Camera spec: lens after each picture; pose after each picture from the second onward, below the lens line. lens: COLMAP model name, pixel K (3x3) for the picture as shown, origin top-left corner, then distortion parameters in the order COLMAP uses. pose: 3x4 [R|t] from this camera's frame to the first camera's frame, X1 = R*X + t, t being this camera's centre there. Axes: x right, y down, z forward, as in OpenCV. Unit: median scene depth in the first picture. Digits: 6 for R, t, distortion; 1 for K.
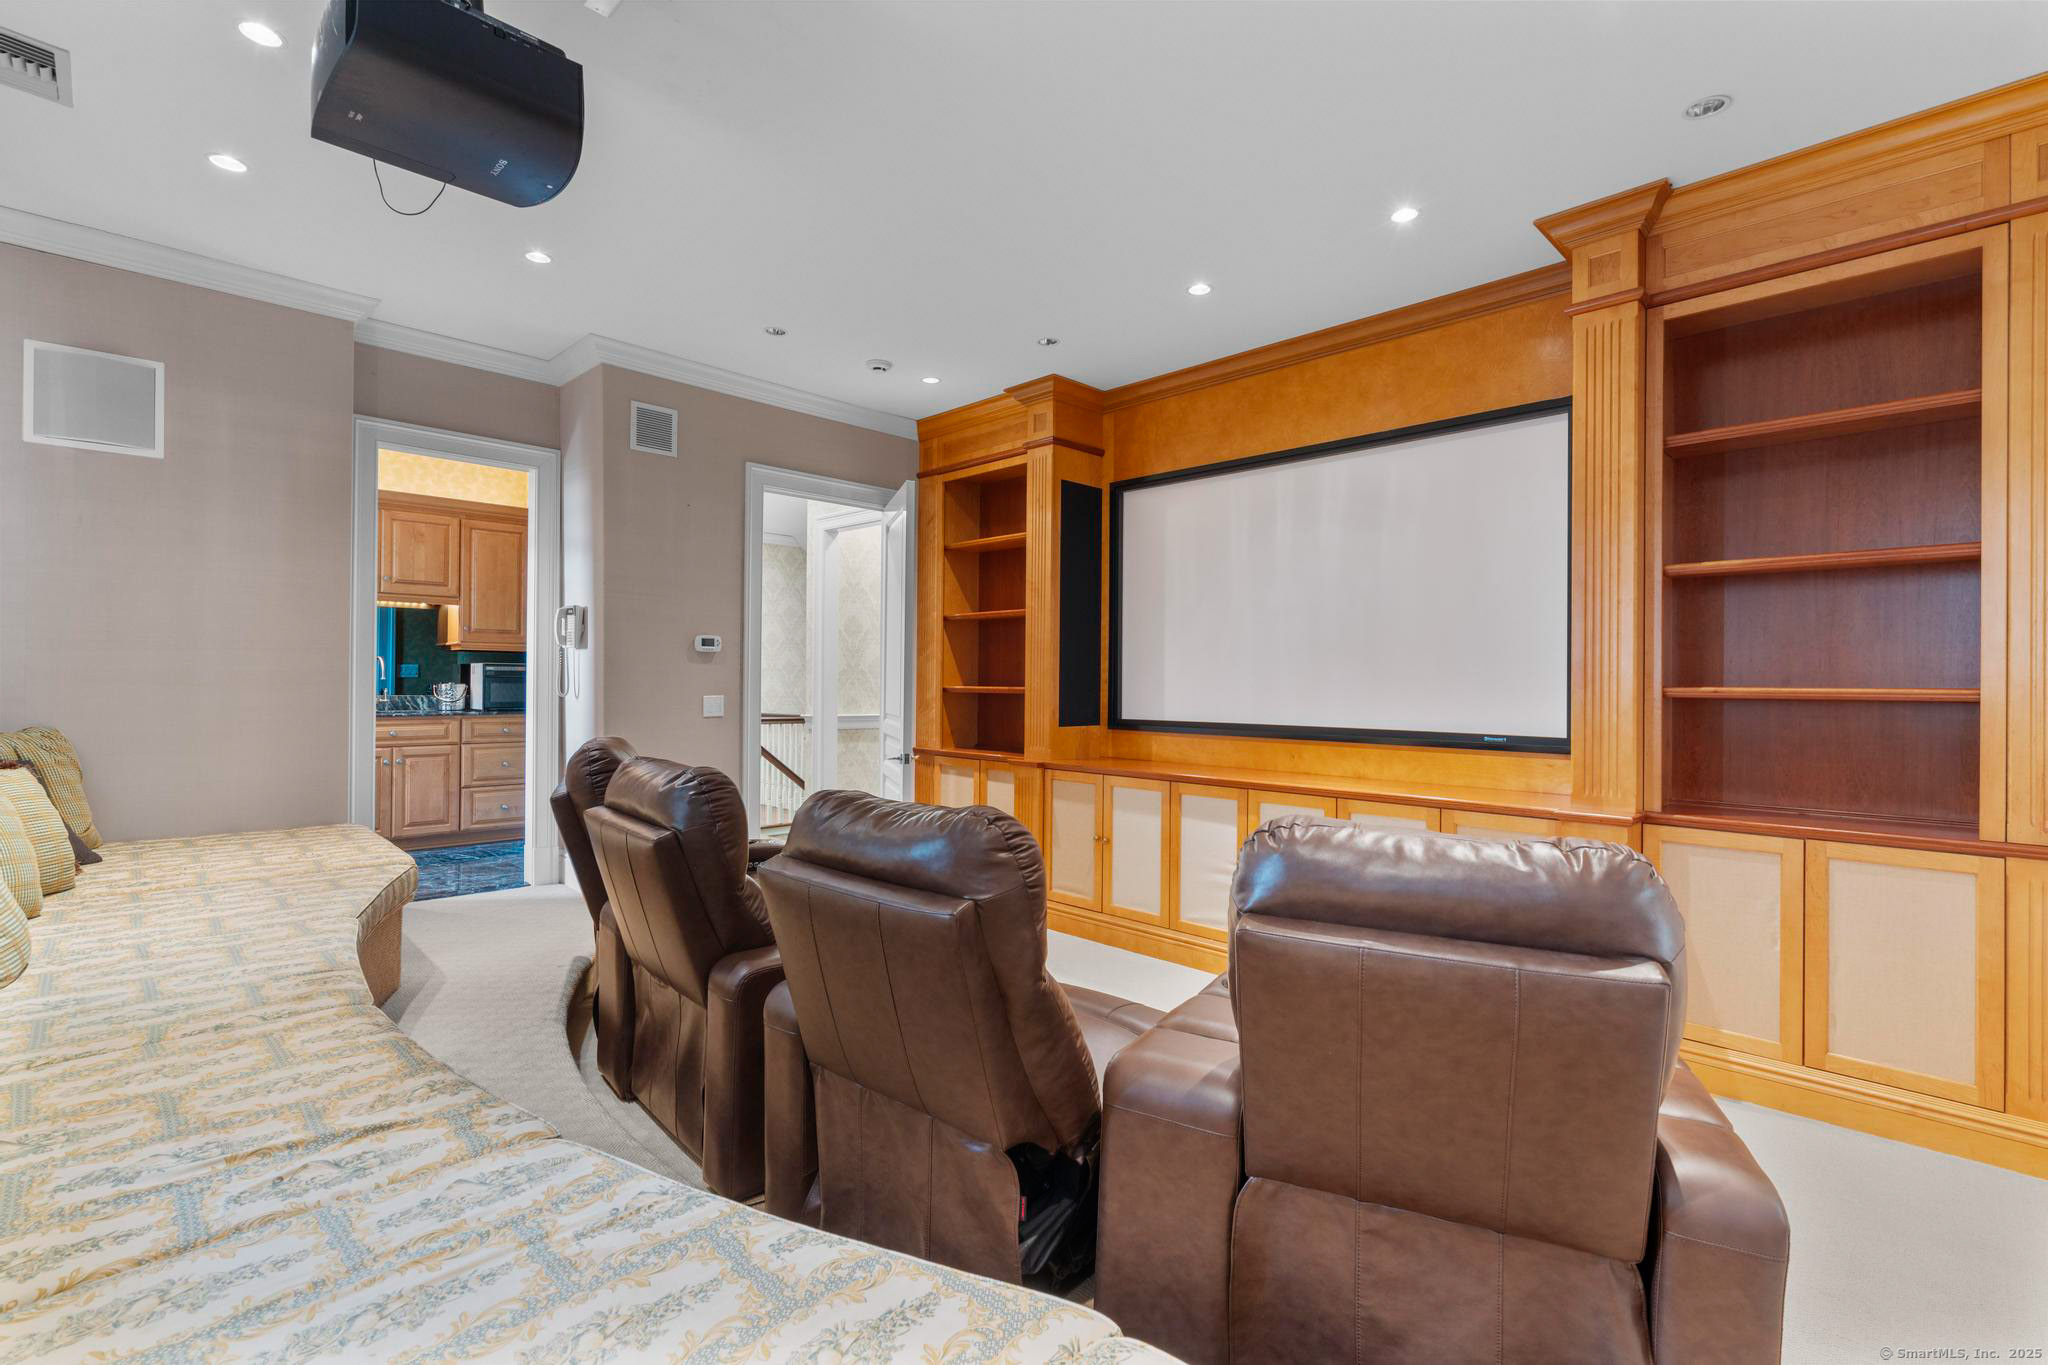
lens RADIAL K [[918.0, 0, 1025.2], [0, 918.0, 683.1], [0, 0, 1]] dist [-0.007154, 0.002431]
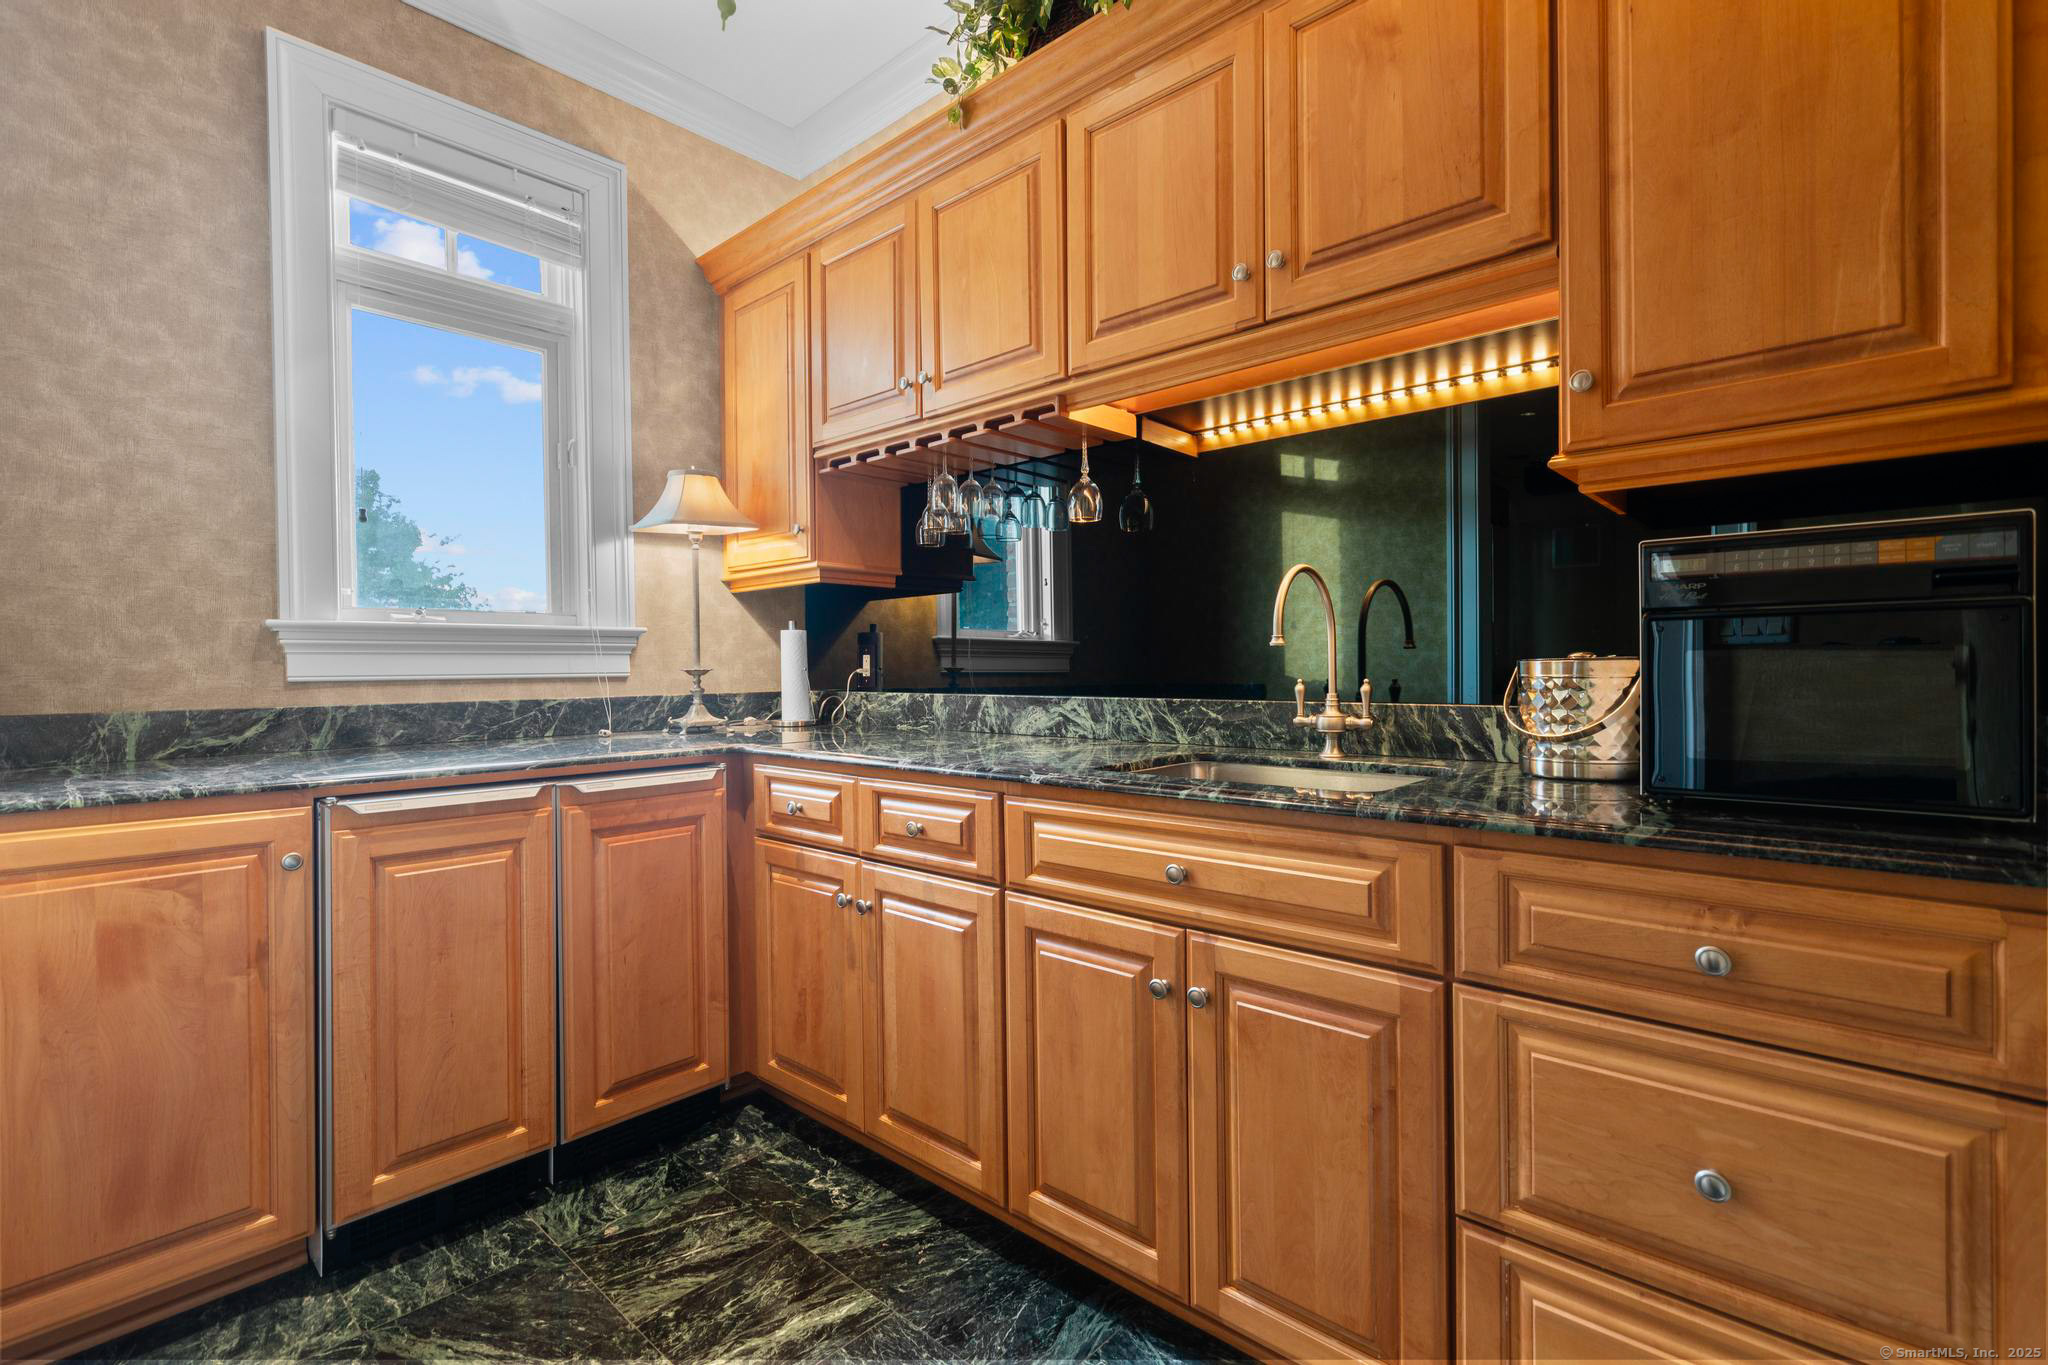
lens RADIAL K [[918.0, 0, 1023.8], [0, 918.0, 676.4], [0, 0, 1]] dist [-0.007154, 0.002431]
pose [[0.077353, -0.003880, -0.996996, -0.427403], [0.012051, 0.999923, -0.002956, 0.005124], [0.996931, -0.011786, 0.077394, 0.877222]]
